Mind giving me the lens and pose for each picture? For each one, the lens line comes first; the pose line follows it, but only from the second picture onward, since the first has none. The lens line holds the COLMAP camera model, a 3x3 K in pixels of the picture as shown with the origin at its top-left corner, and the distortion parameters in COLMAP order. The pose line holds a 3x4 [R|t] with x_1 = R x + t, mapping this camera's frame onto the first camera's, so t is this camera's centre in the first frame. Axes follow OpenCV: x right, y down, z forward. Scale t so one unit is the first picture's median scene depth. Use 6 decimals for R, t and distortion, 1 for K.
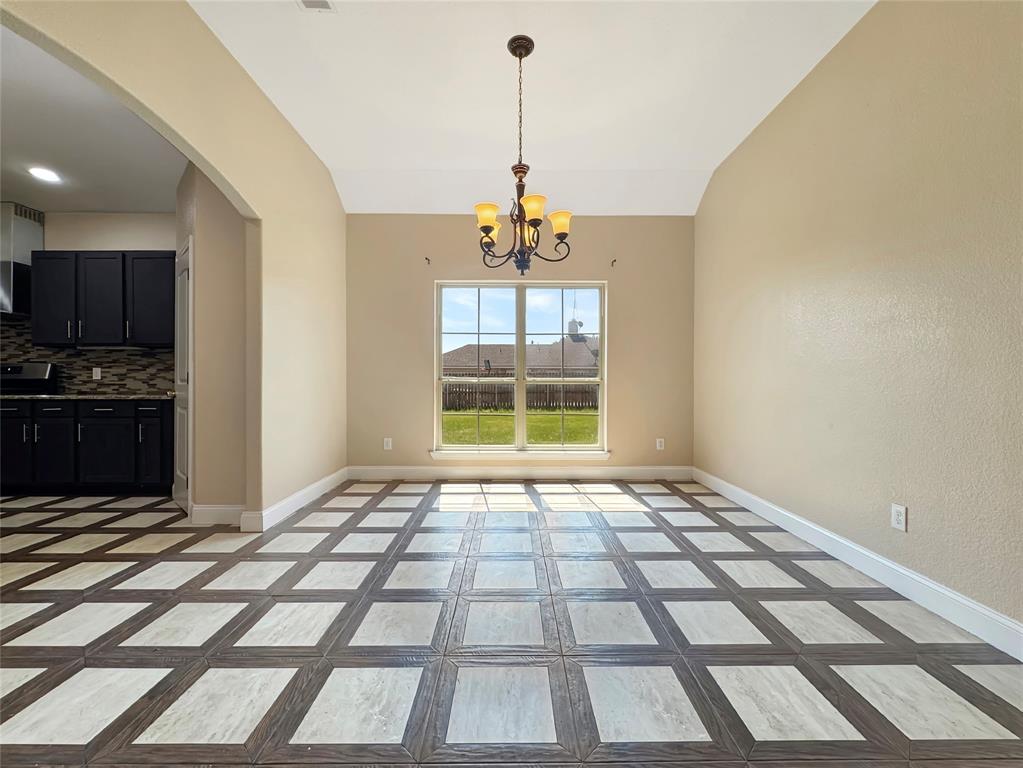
lens RADIAL K [[415.0, 0, 512.2], [0, 415.0, 380.8], [0, 0, 1]] dist [-0.007859, -0.000234]
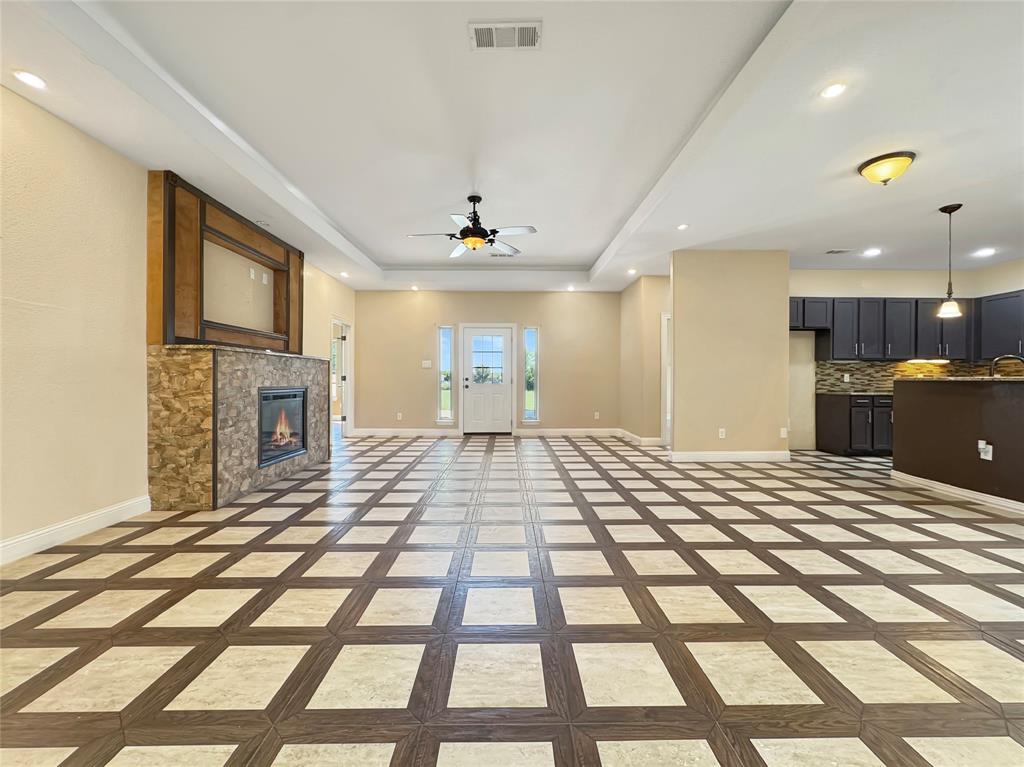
lens RADIAL K [[430.4, 0, 511.5], [0, 430.4, 381.7], [0, 0, 1]] dist [-0.000403, -0.000084]
pose [[0.999958, 0.000948, 0.009072, 0.000880], [-0.000934, 0.999998, -0.001470, 0.002384], [-0.009074, 0.001462, 0.999958, -0.420729]]
